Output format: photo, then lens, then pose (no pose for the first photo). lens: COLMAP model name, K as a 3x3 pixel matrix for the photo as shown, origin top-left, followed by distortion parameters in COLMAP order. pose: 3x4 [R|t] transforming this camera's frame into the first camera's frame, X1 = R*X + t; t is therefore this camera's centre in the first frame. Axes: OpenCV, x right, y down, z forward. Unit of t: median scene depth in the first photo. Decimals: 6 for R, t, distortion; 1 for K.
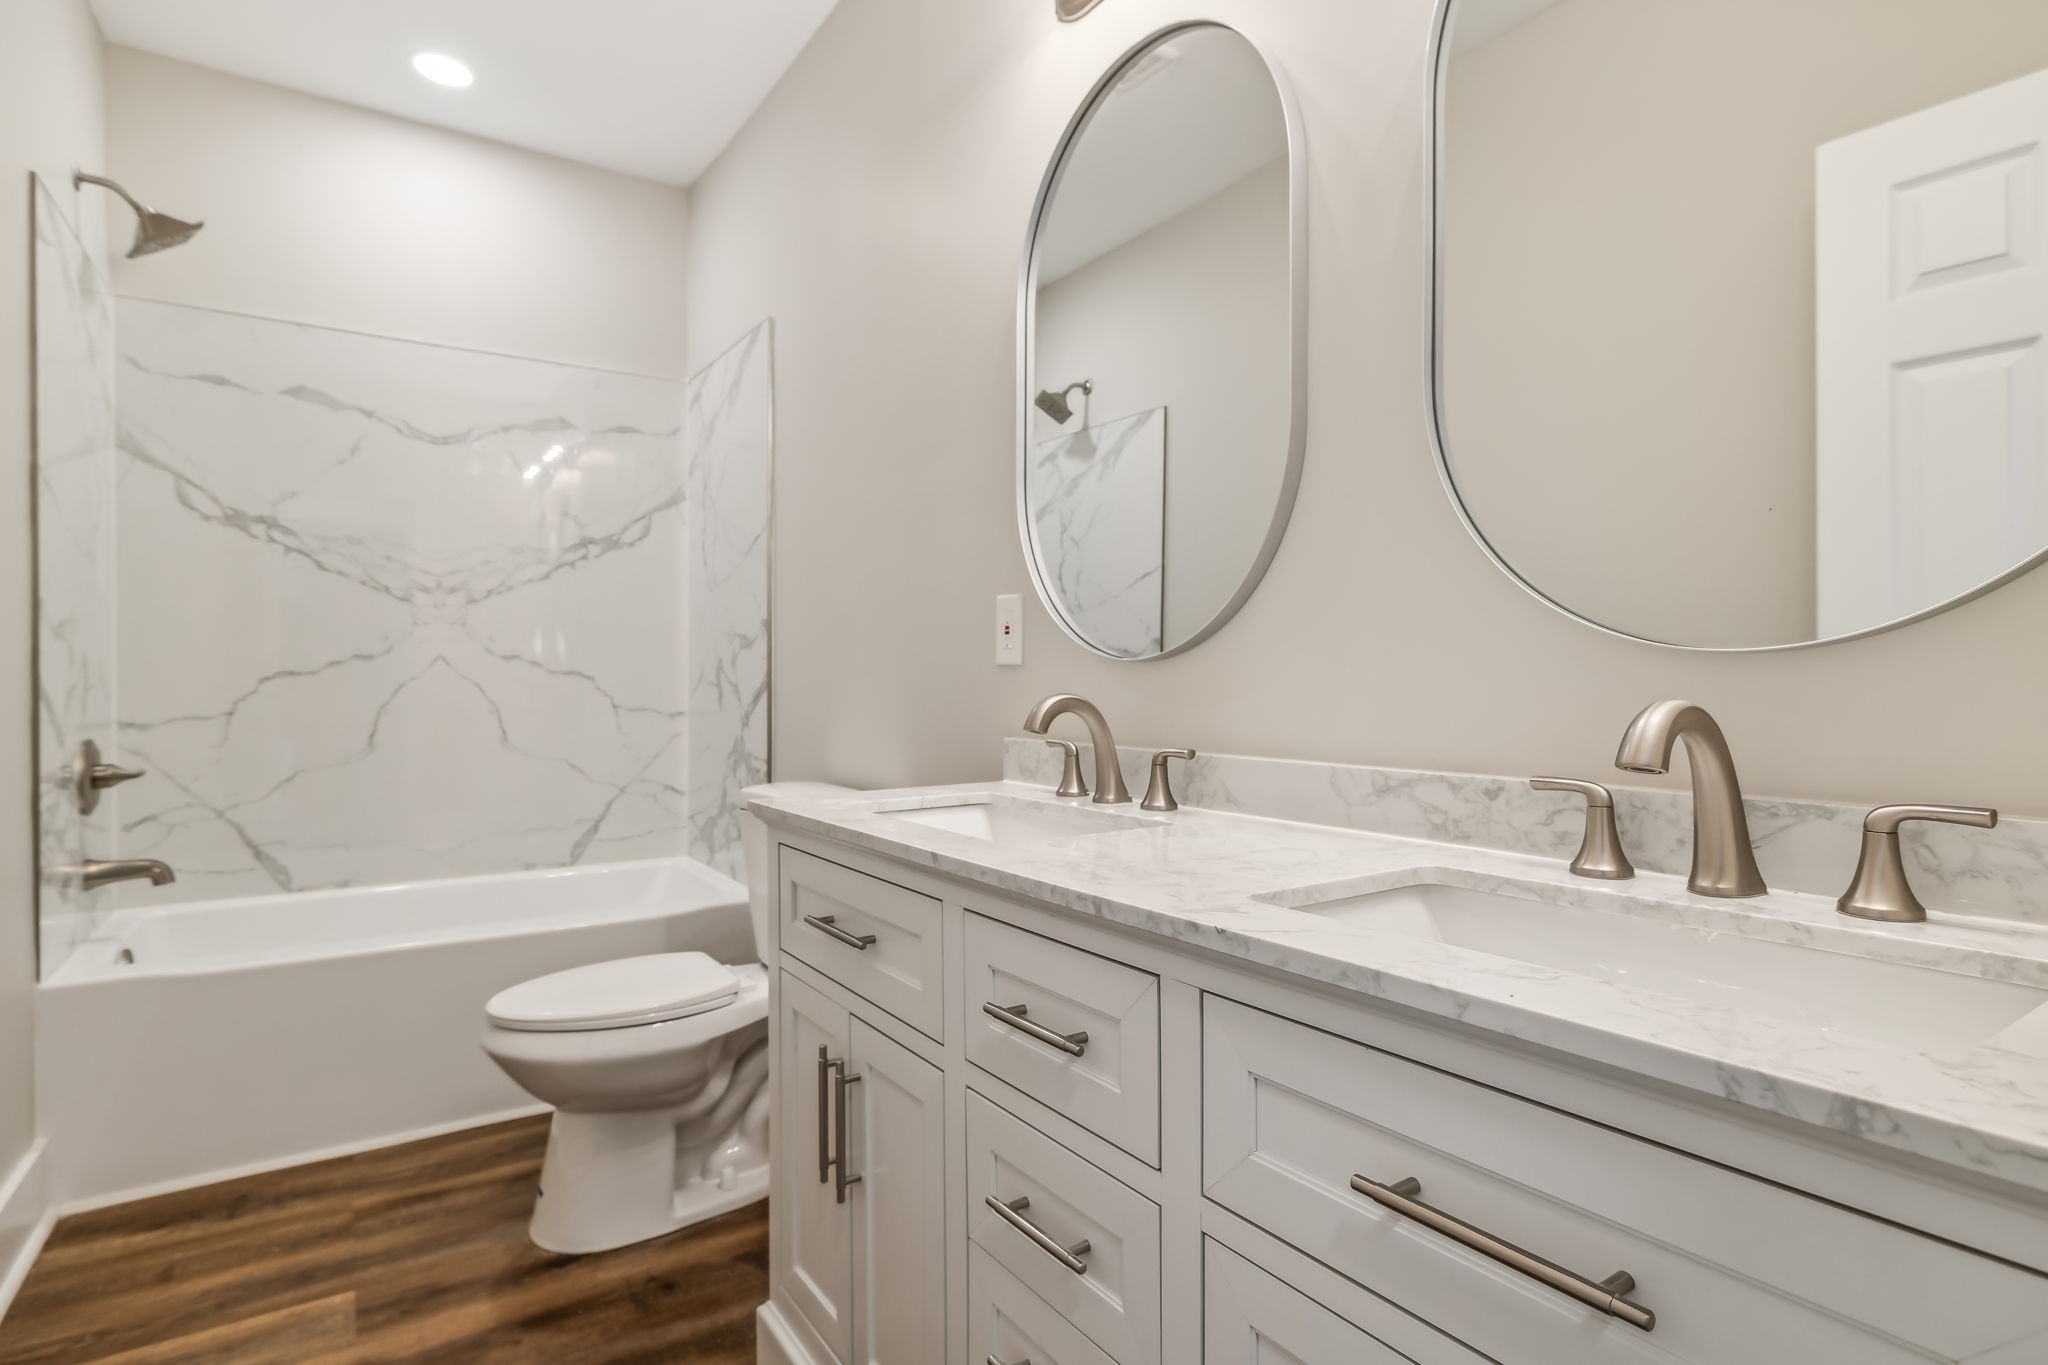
lens RADIAL K [[995.4, 0, 1024.0], [0, 995.4, 682.5], [0, 0, 1]] dist [0.001279, 0.000176]
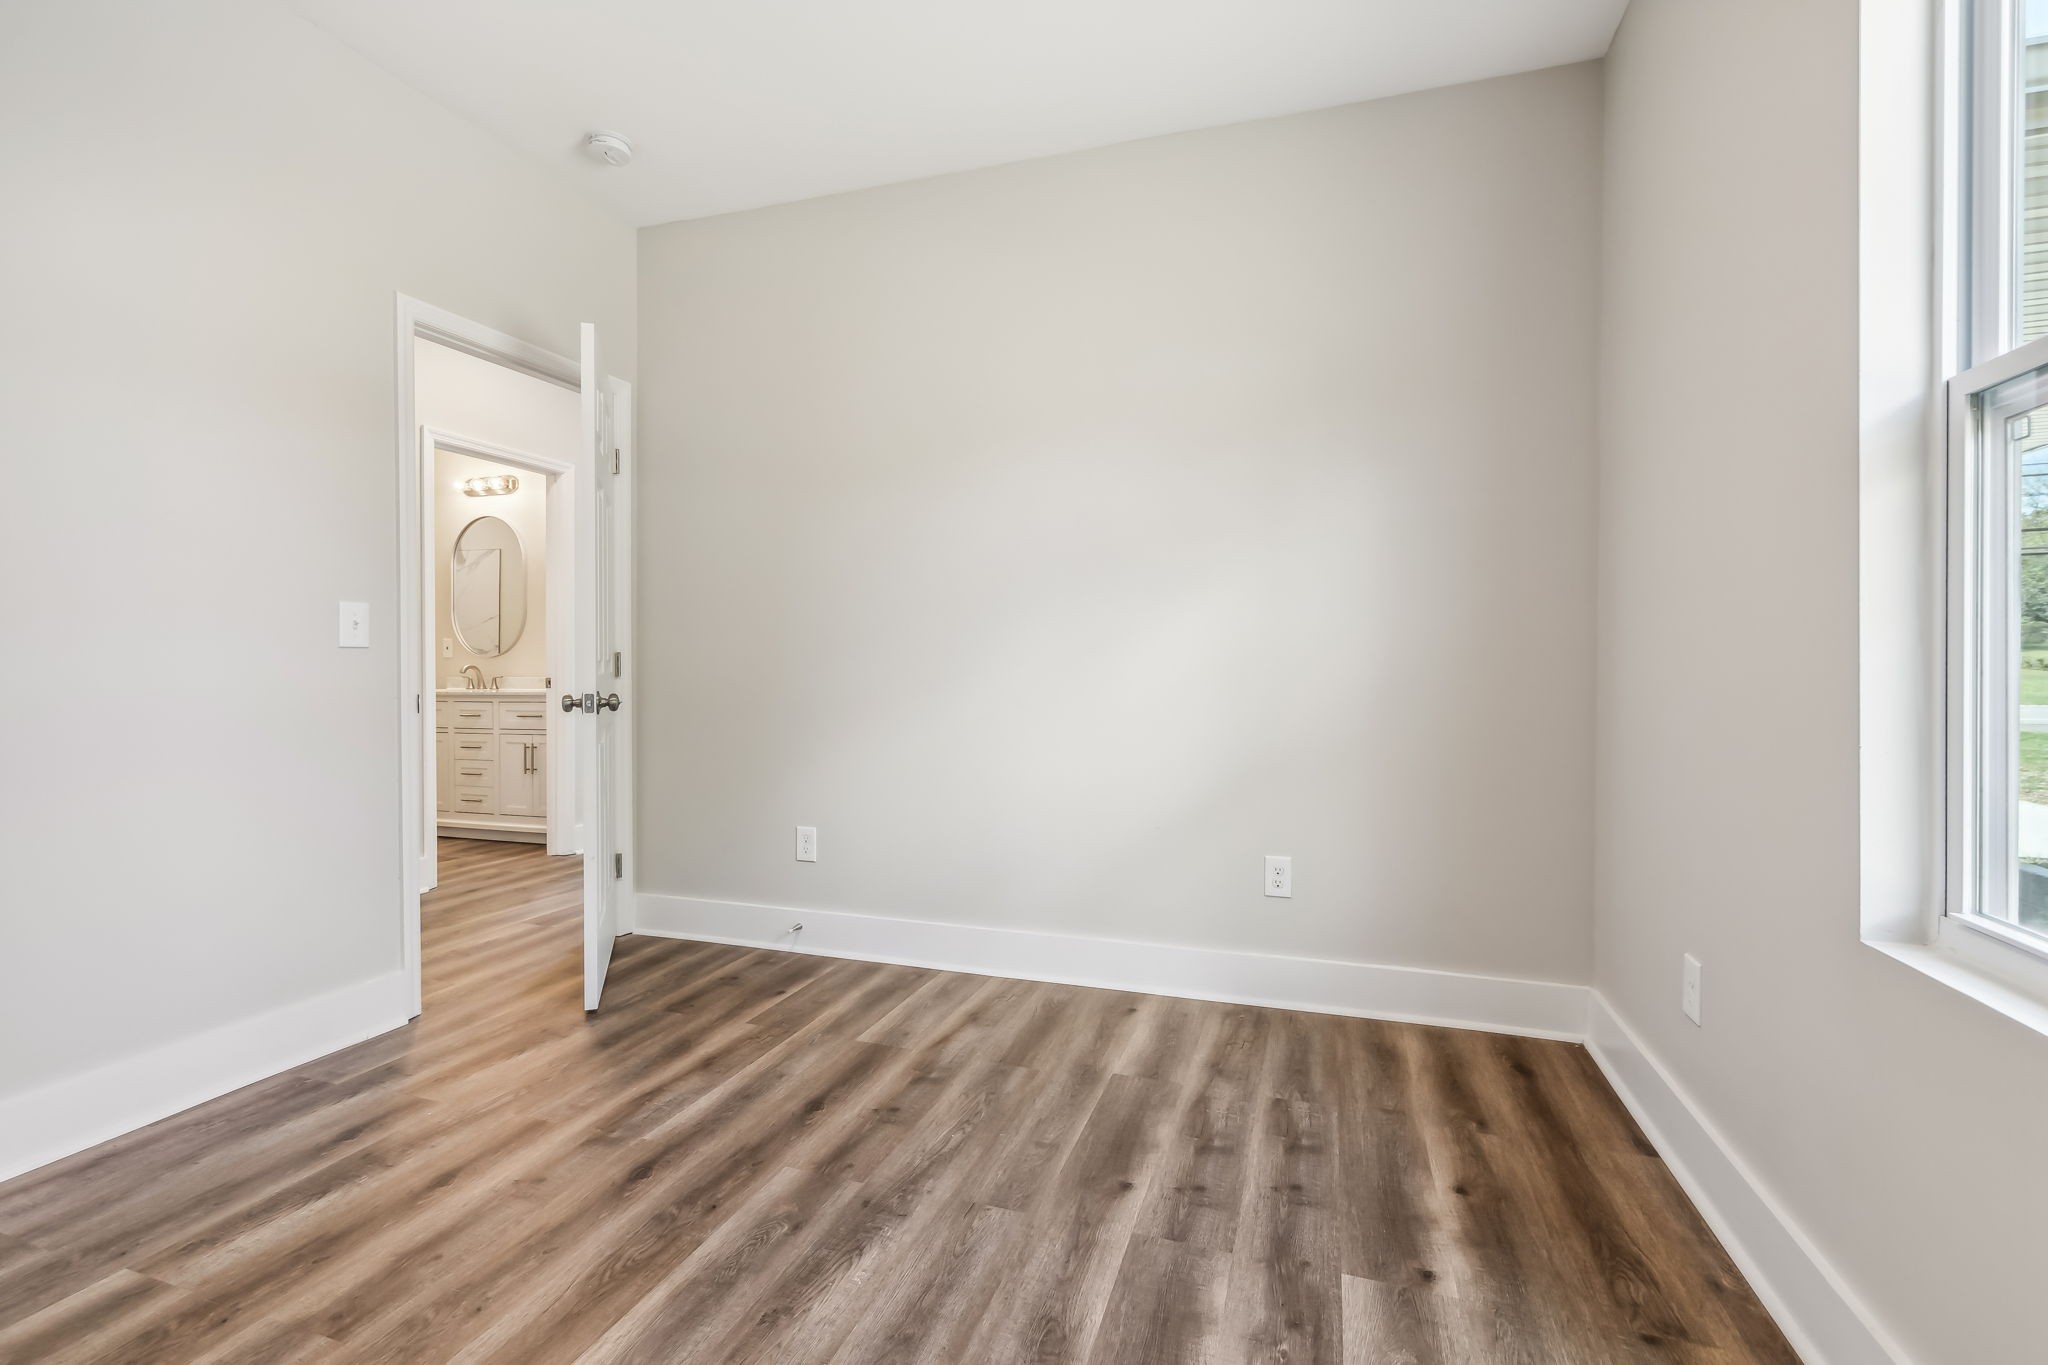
lens RADIAL K [[892.1, 0, 1028.9], [0, 892.1, 673.5], [0, 0, 1]] dist [0.004145, 0.000222]
pose [[0.788154, -0.001208, 0.615477, -0.359146], [-0.002707, 0.999982, 0.005430, 0.017805], [-0.615472, -0.005946, 0.788136, -2.960663]]
